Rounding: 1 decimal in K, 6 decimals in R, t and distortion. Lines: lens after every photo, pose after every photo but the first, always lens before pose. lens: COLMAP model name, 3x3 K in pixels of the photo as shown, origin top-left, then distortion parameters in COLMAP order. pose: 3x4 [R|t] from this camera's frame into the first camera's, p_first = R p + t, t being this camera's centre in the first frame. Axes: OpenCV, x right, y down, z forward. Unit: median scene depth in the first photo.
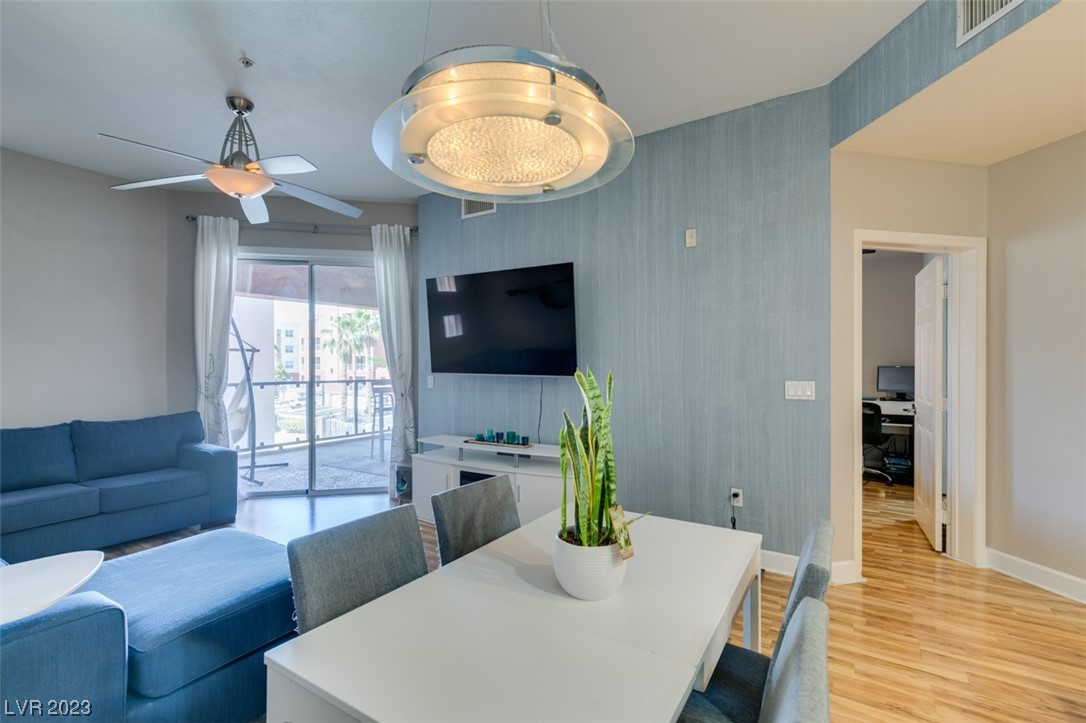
lens RADIAL K [[486.0, 0, 541.8], [0, 486.0, 364.6], [0, 0, 1]] dist [0.005751, -0.001395]
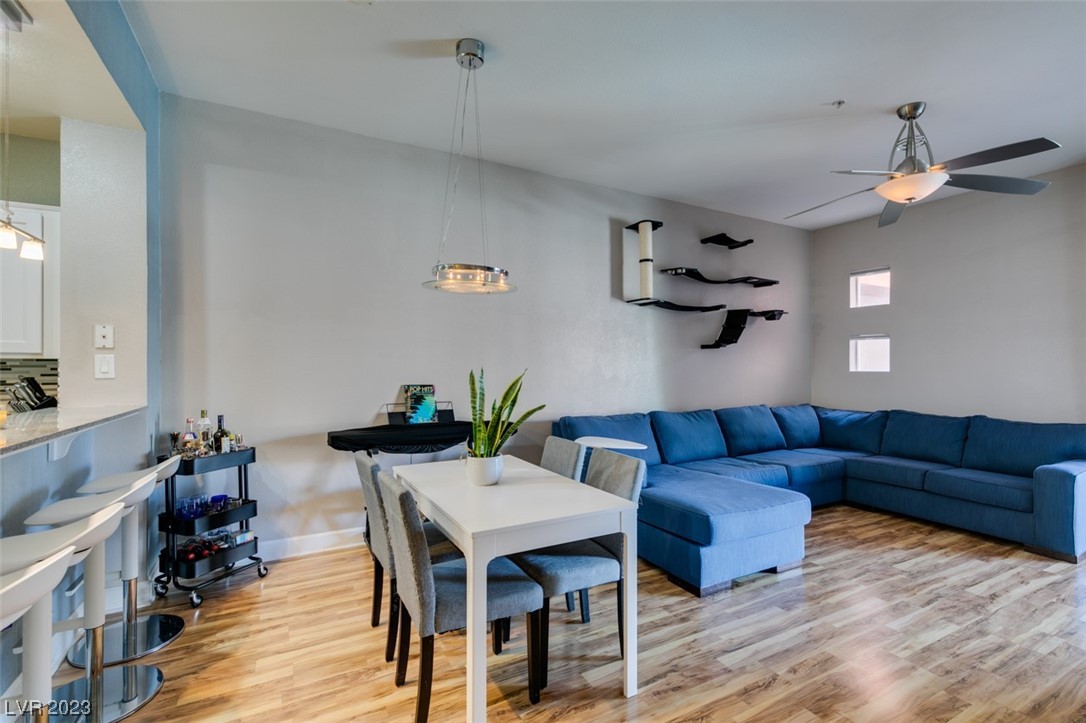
lens RADIAL K [[485.5, 0, 541.7], [0, 485.5, 366.0], [0, 0, 1]] dist [0.005623, -0.001099]
pose [[-0.482451, 0.001177, -0.875922, 0.424879], [0.000396, 0.999999, 0.001126, -0.000647], [0.875923, 0.000197, -0.482451, 0.540254]]
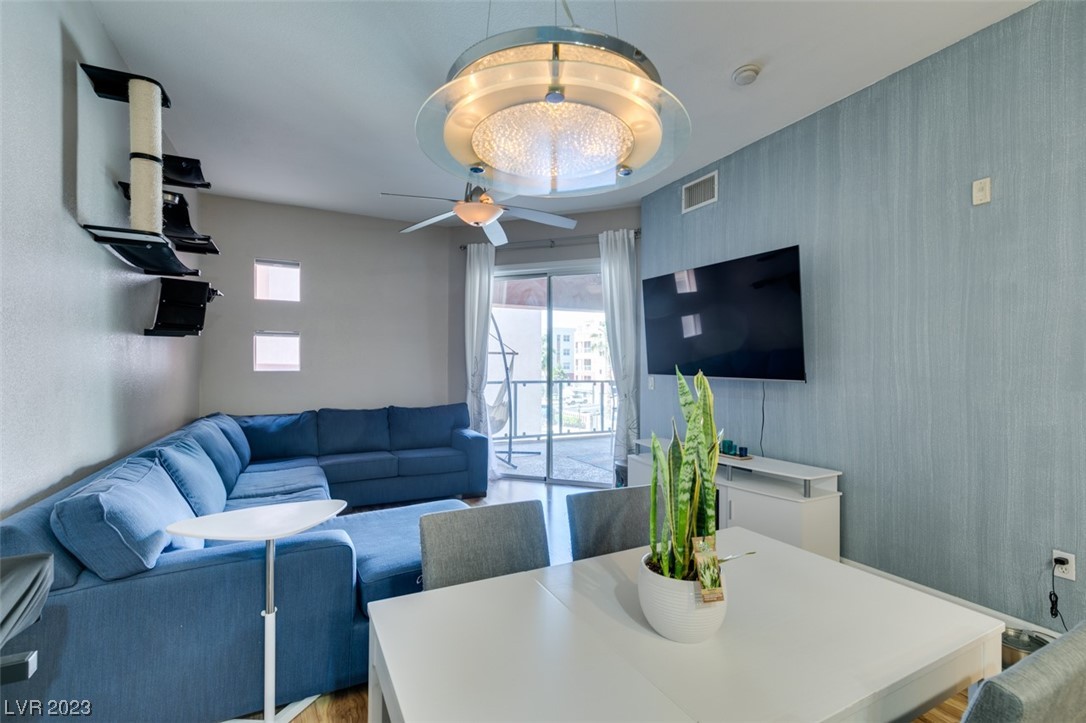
lens RADIAL K [[485.5, 0, 541.7], [0, 485.5, 366.0], [0, 0, 1]] dist [0.005623, -0.001099]
pose [[0.861454, 0.003898, -0.507820, 0.081070], [-0.004150, 0.999991, 0.000637, 0.000325], [0.507818, 0.001559, 0.861463, 0.034946]]
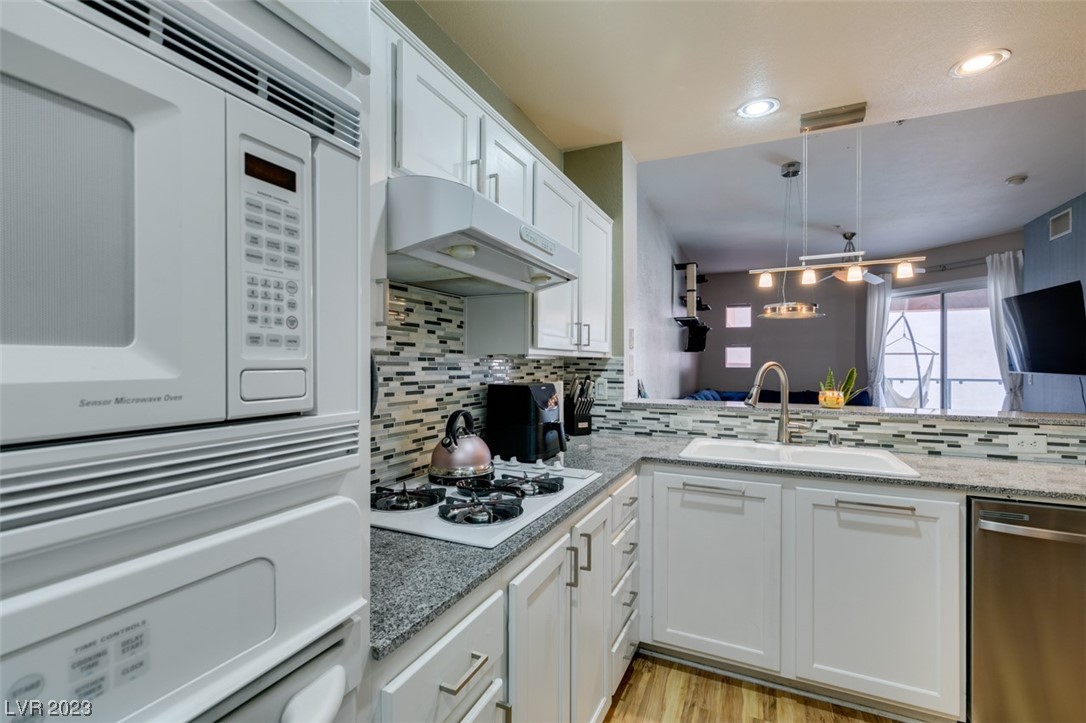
lens RADIAL K [[484.6, 0, 539.3], [0, 484.6, 363.6], [0, 0, 1]] dist [0.000080, -0.000349]
pose [[0.140648, 0.002487, -0.990056, 0.783407], [-0.002807, 0.999994, 0.002113, -0.002428], [0.990056, 0.002481, 0.140654, -0.363069]]
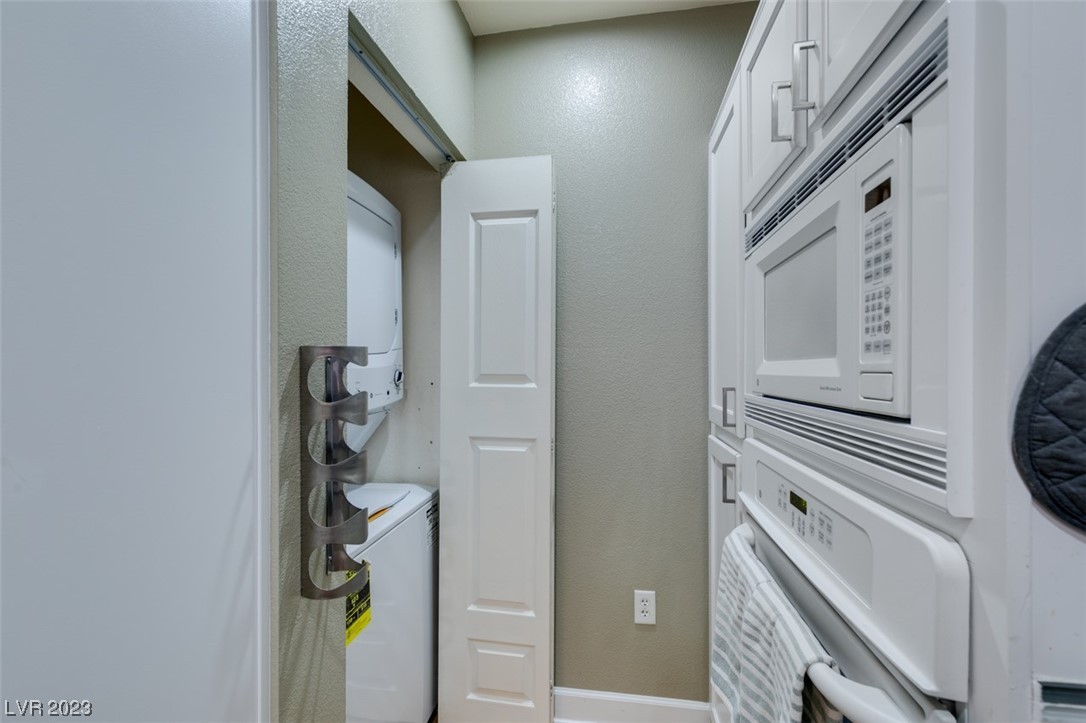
lens RADIAL K [[490.8, 0, 542.6], [0, 490.8, 369.1], [0, 0, 1]] dist [0.000247, -0.000084]
pose [[-0.411545, -0.000722, 0.911389, 0.586475], [0.002187, 0.999996, 0.001779, -0.001965], [-0.911387, 0.002726, -0.411542, -0.279275]]
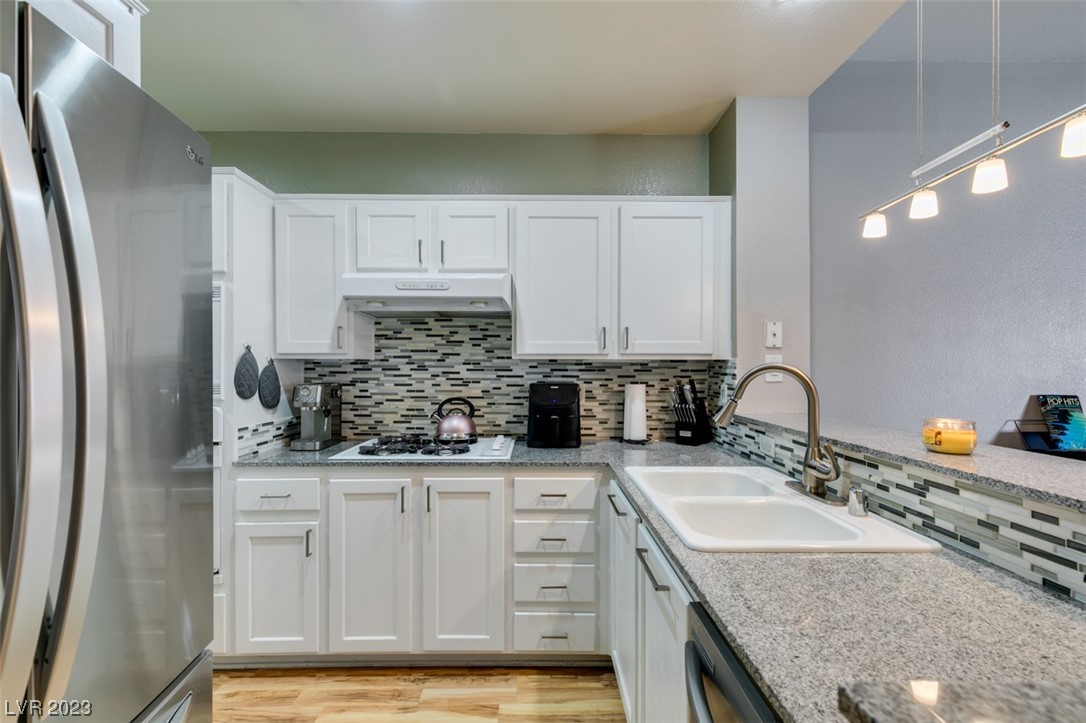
lens RADIAL K [[485.5, 0, 541.7], [0, 485.5, 366.0], [0, 0, 1]] dist [0.005623, -0.001099]
pose [[-0.831478, -0.000365, -0.555557, 0.645871], [-0.000014, 1.000000, -0.000636, -0.001654], [0.555557, -0.000522, -0.831478, 0.119594]]
